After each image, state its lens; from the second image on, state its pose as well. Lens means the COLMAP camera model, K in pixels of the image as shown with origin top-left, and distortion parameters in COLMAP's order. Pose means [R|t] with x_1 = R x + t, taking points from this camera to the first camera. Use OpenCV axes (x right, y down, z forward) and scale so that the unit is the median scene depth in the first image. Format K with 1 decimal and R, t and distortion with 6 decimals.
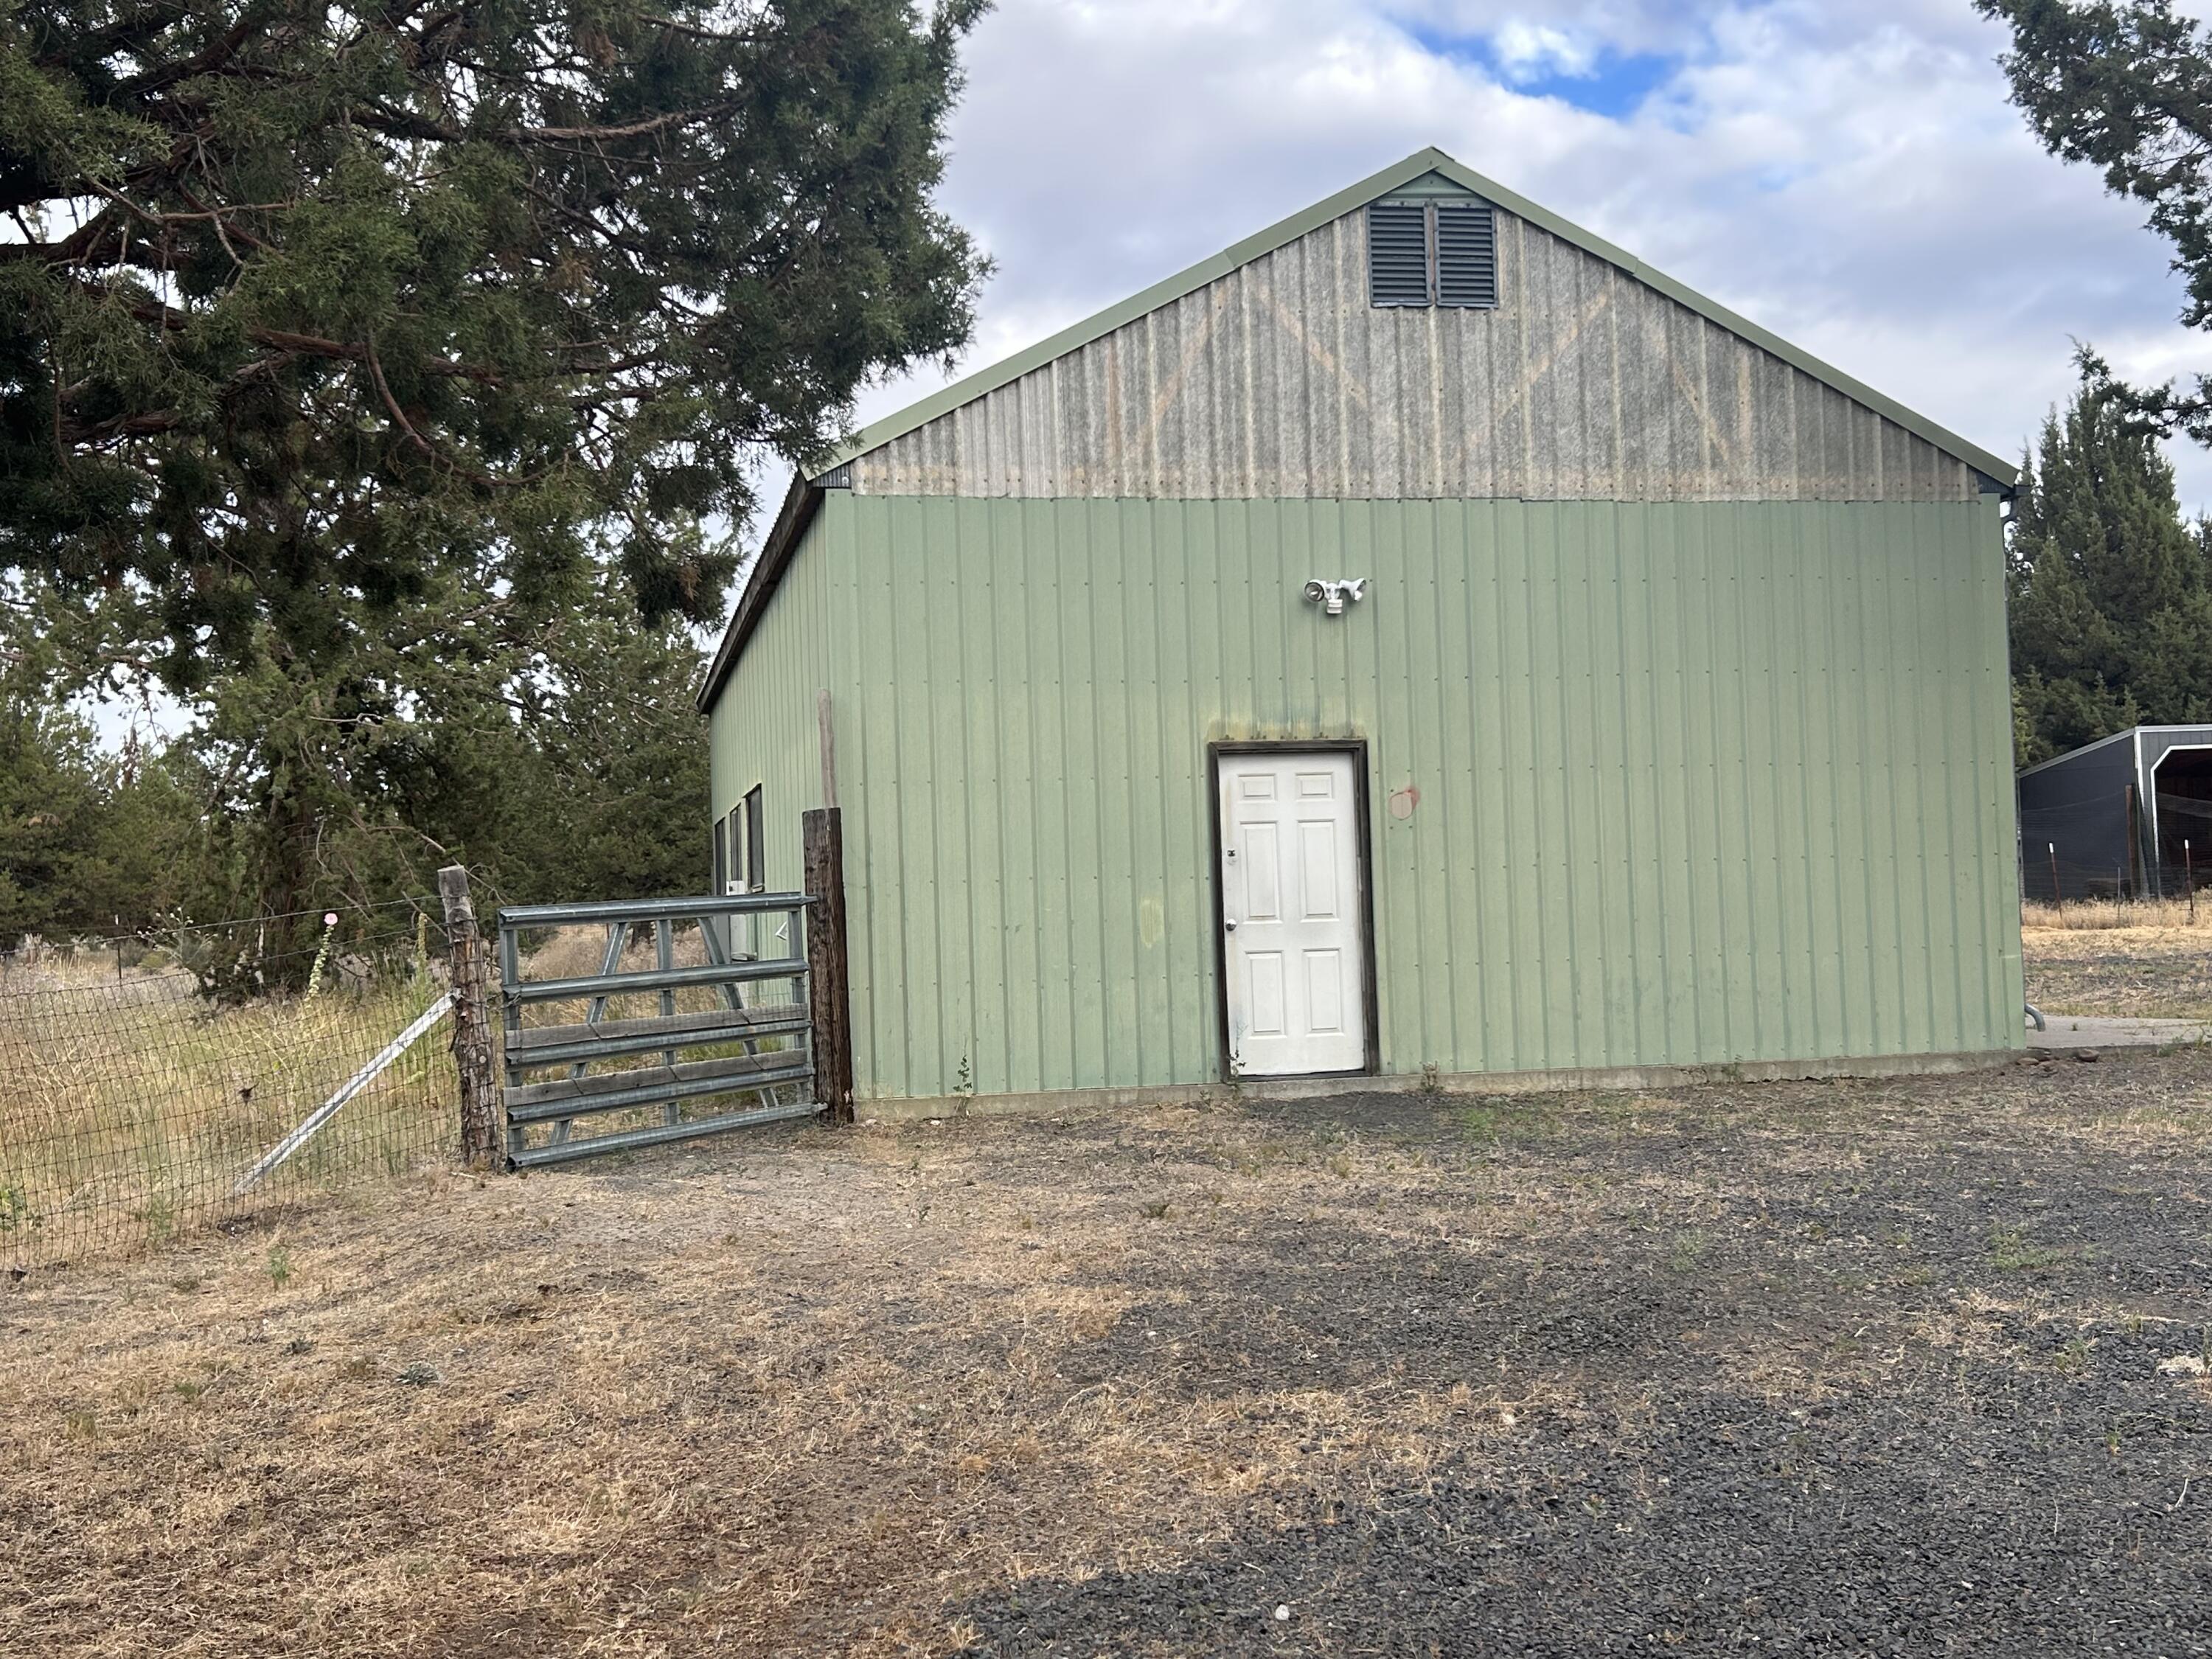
lens RADIAL K [[2418.0, 0, 1106.0], [0, 2418.0, 829.5], [0, 0, 1]] dist [0.135011, 0.002223]
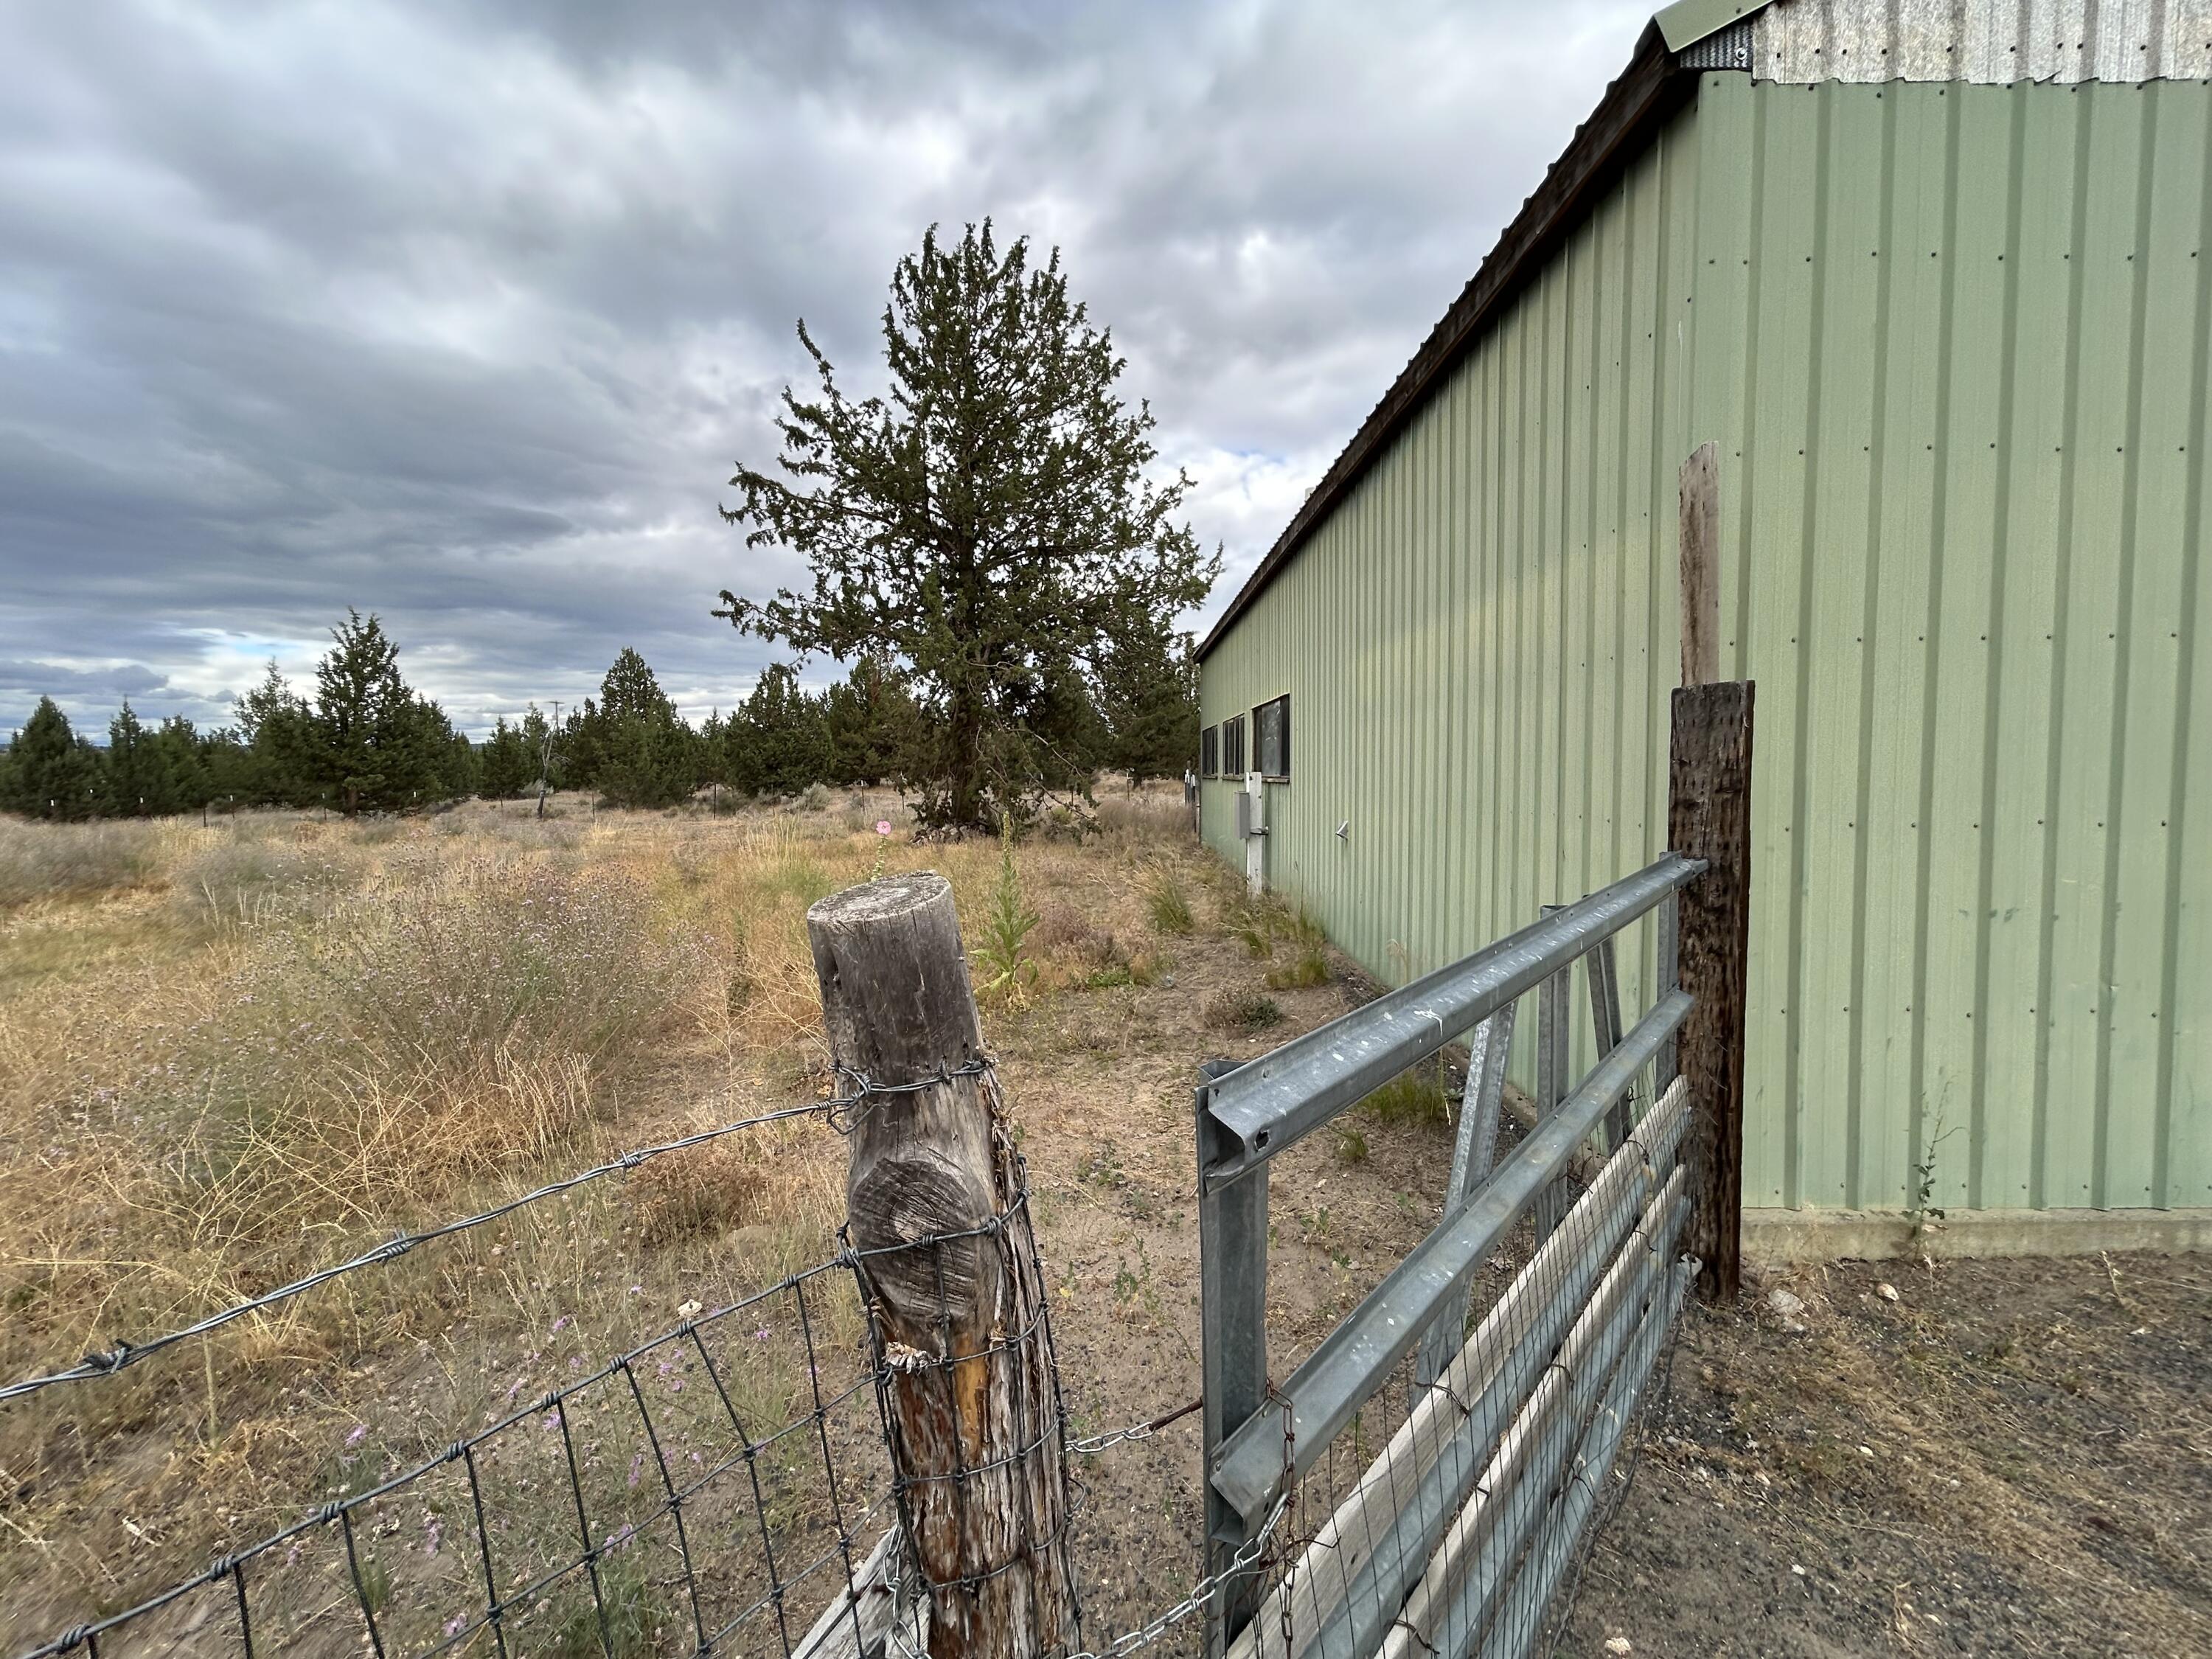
lens RADIAL K [[900.9, 0, 1106.0], [0, 900.9, 829.5], [0, 0, 1]] dist [-0.001014, -0.000210]
pose [[0.977910, 0.037464, -0.205640, -0.175988], [-0.016273, 0.994466, 0.103791, 0.003583], [0.208390, -0.098151, 0.973108, 0.693320]]
